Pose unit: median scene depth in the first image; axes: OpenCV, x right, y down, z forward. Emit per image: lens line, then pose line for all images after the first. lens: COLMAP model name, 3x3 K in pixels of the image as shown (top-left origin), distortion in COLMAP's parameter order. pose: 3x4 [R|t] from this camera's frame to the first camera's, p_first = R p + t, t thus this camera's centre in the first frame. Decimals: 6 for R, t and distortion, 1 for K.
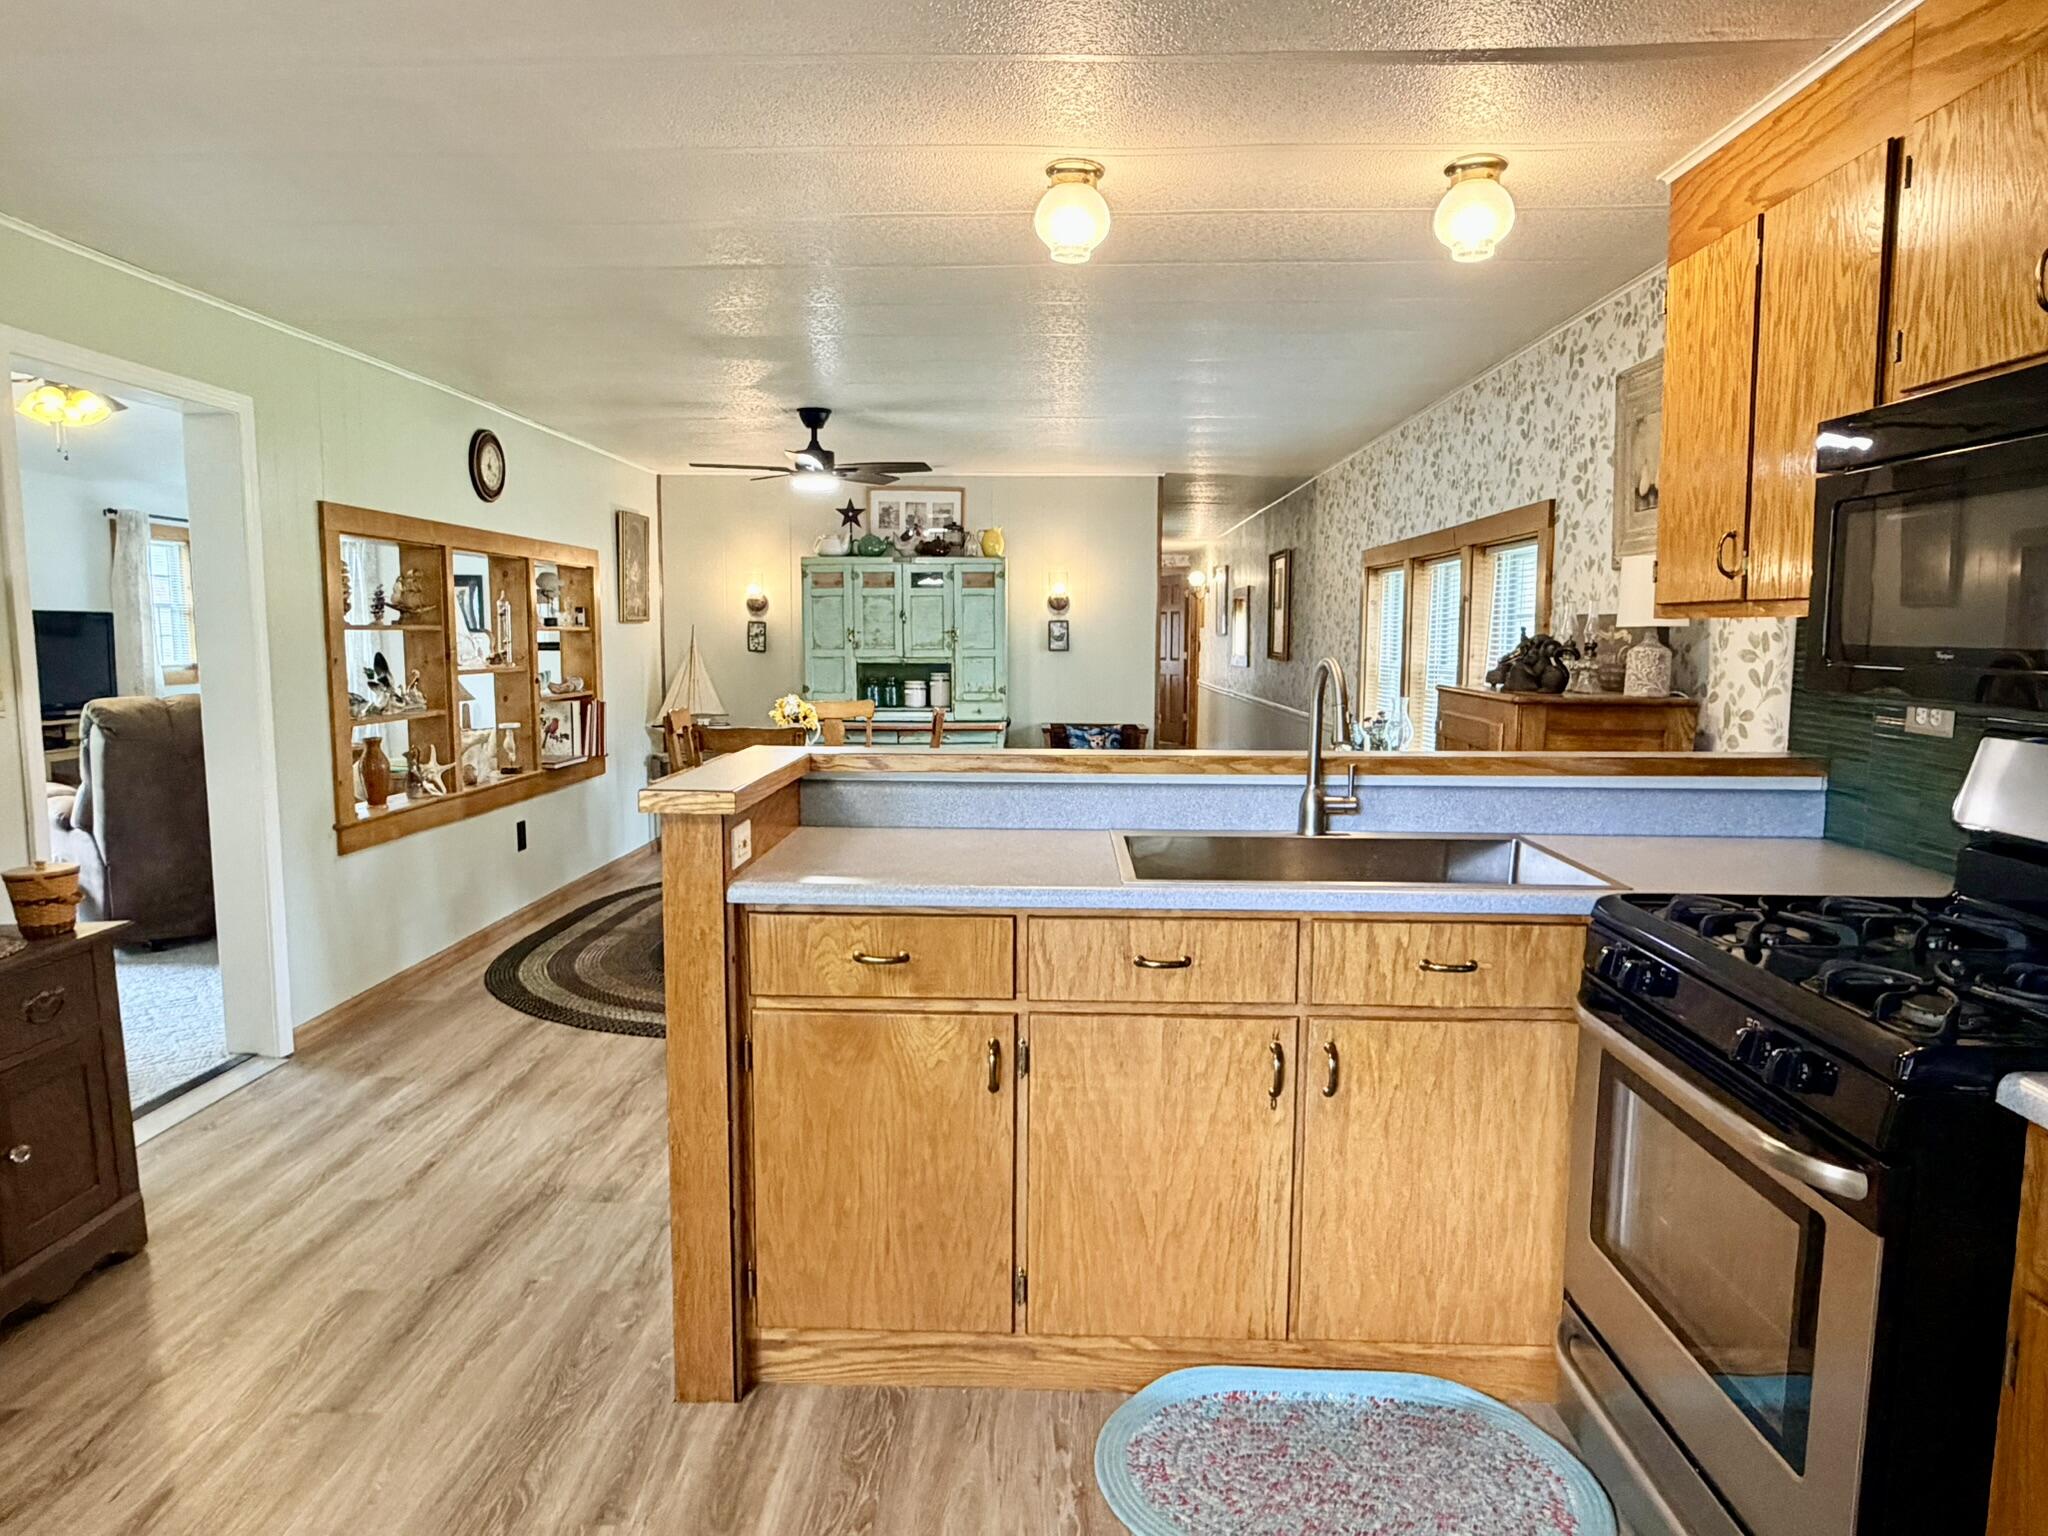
lens RADIAL K [[1295.0, 0, 1007.1], [0, 1295.0, 771.3], [0, 0, 1]] dist [0.003748, 0.005304]
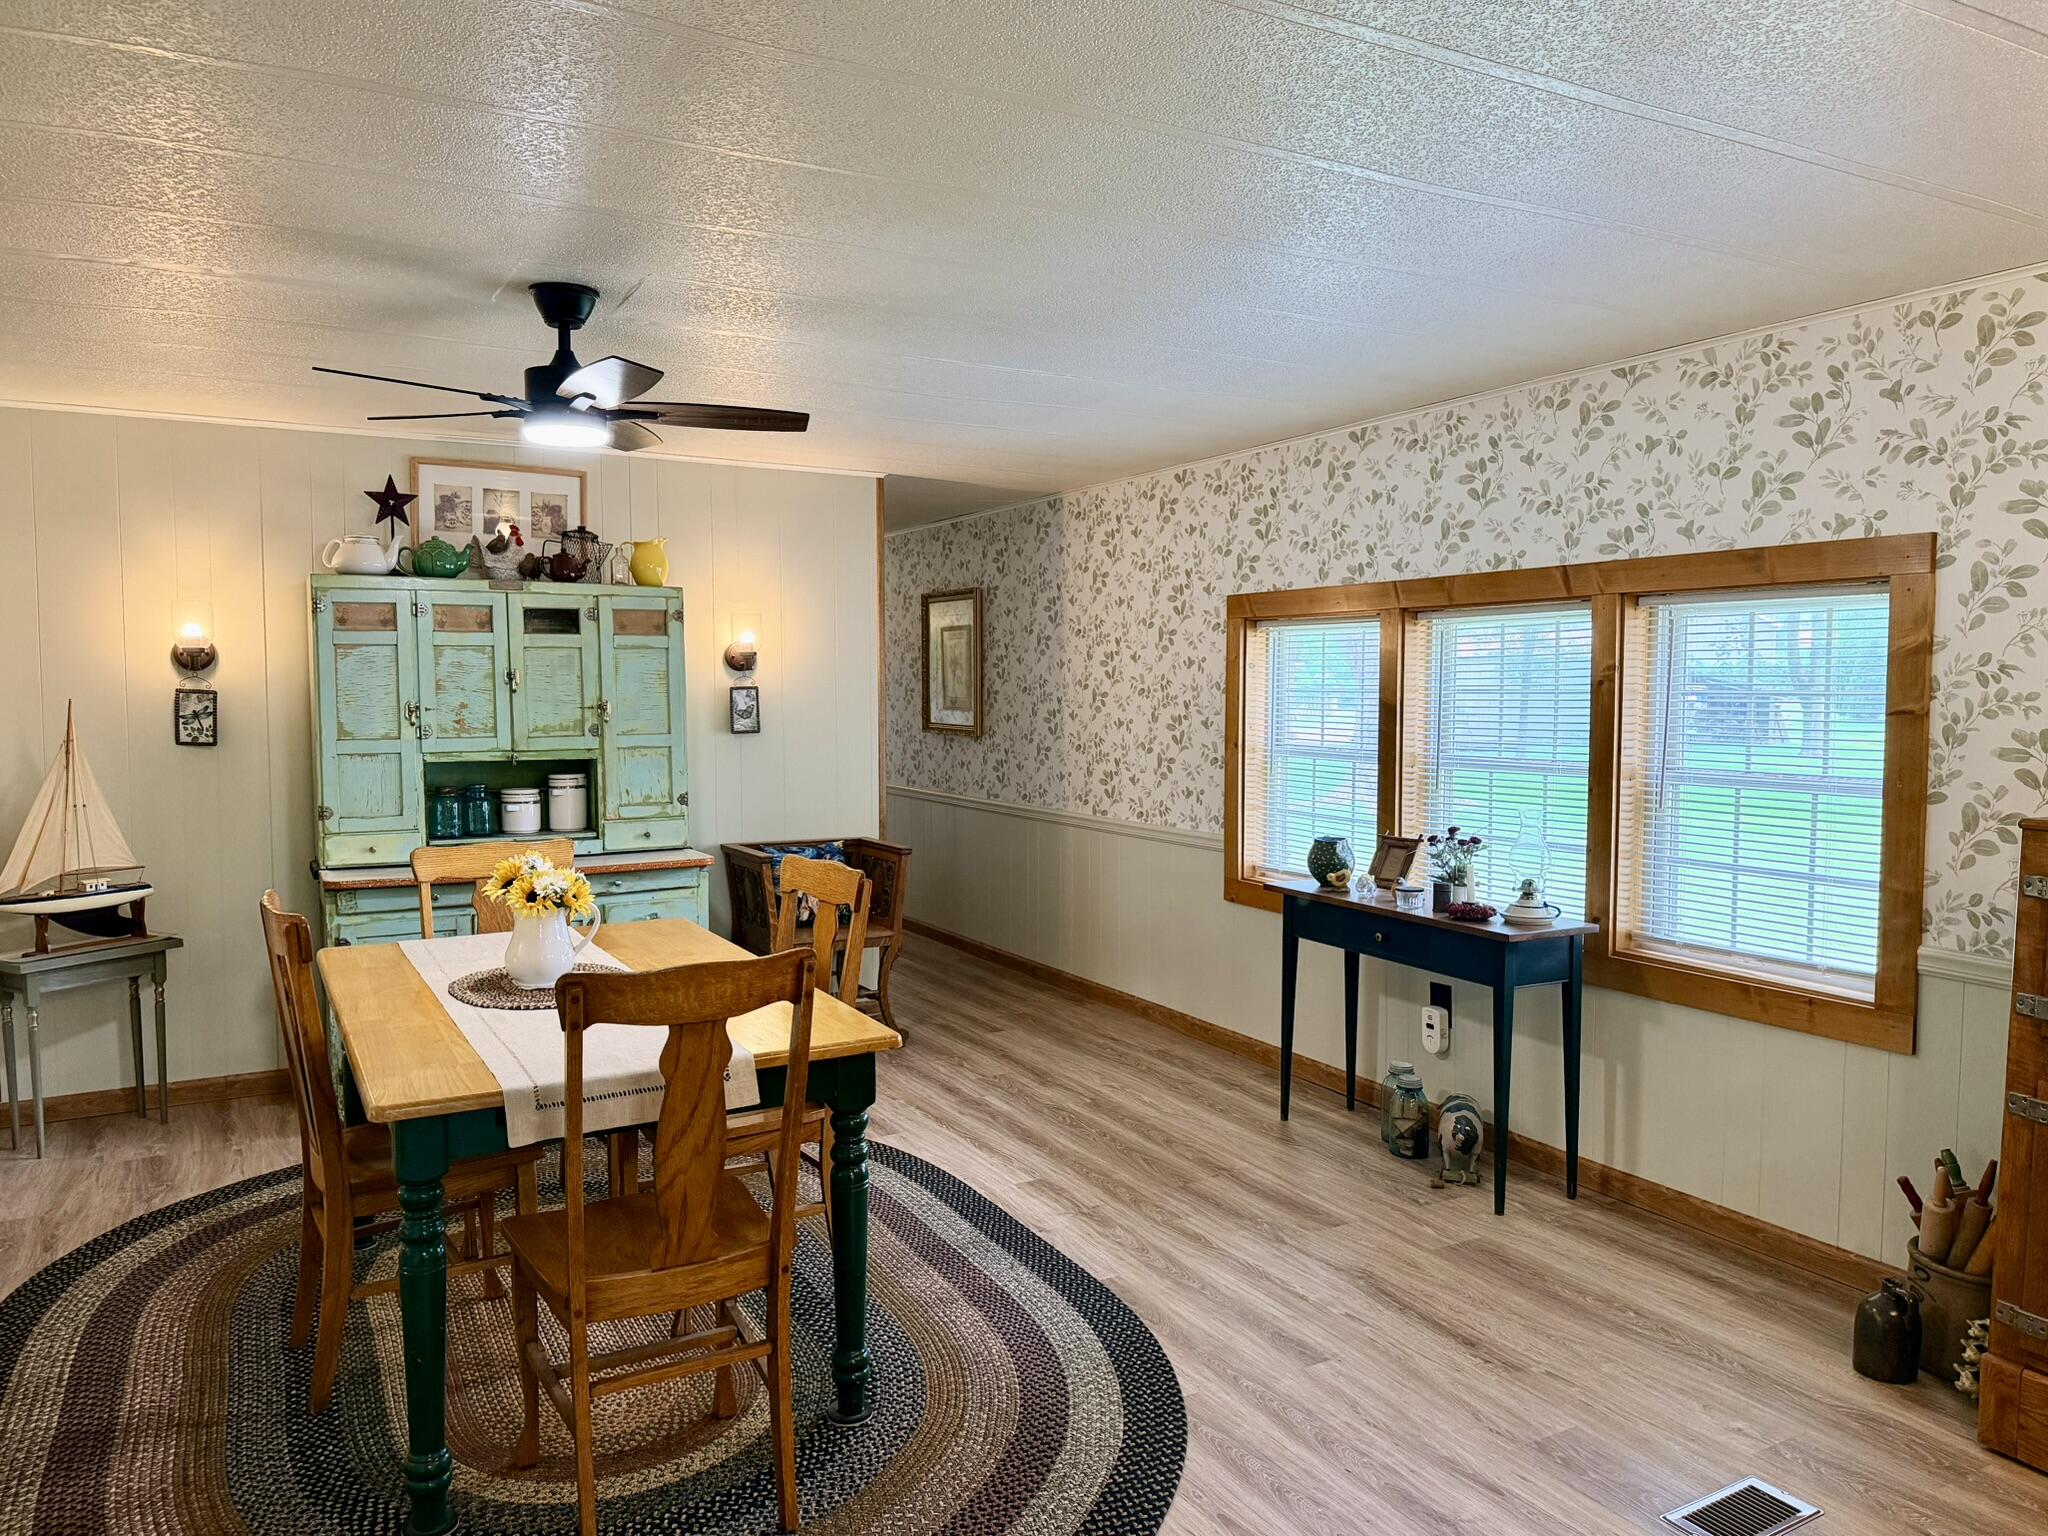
lens RADIAL K [[1442.5, 0, 1016.5], [0, 1442.5, 765.9], [0, 0, 1]] dist [0.090772, -0.106321]
pose [[0.858109, -0.032686, 0.512427, -0.540259], [0.055826, 0.997995, -0.029827, -0.118299], [-0.510424, 0.054201, 0.858213, 0.771080]]
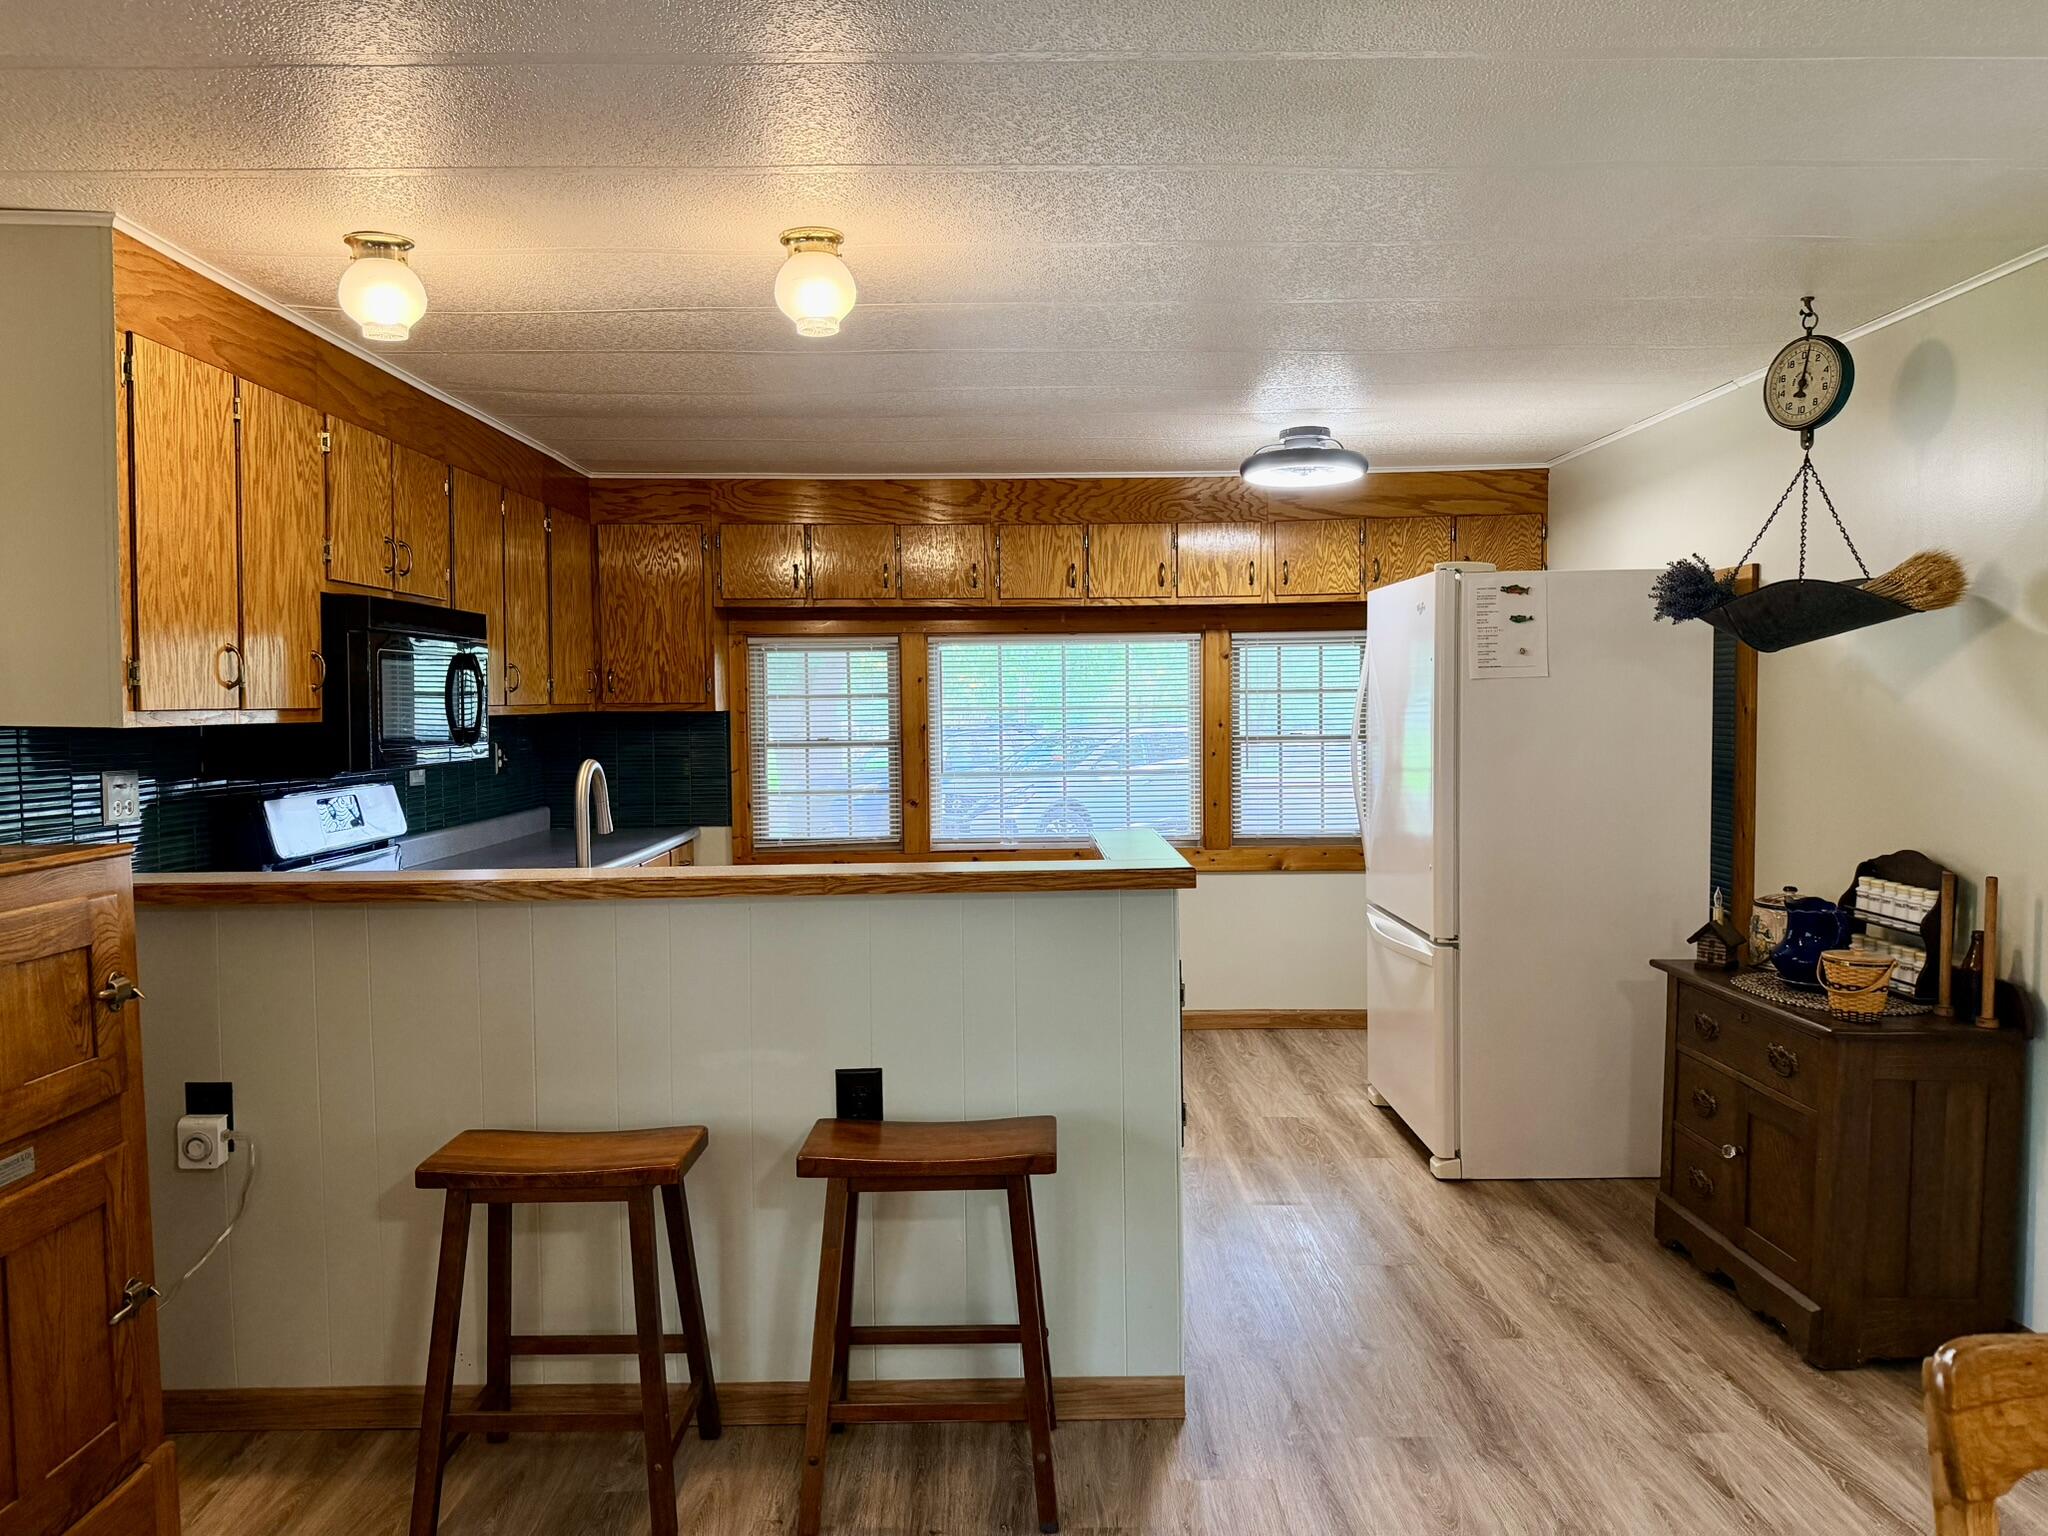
lens RADIAL K [[1442.5, 0, 1019.6], [0, 1442.5, 772.3], [0, 0, 1]] dist [0.090772, -0.106321]
pose [[-0.998965, 0.014173, -0.043227, -0.040384], [0.007059, 0.987012, 0.160493, -0.215652], [0.044941, 0.160022, -0.986090, 1.788166]]
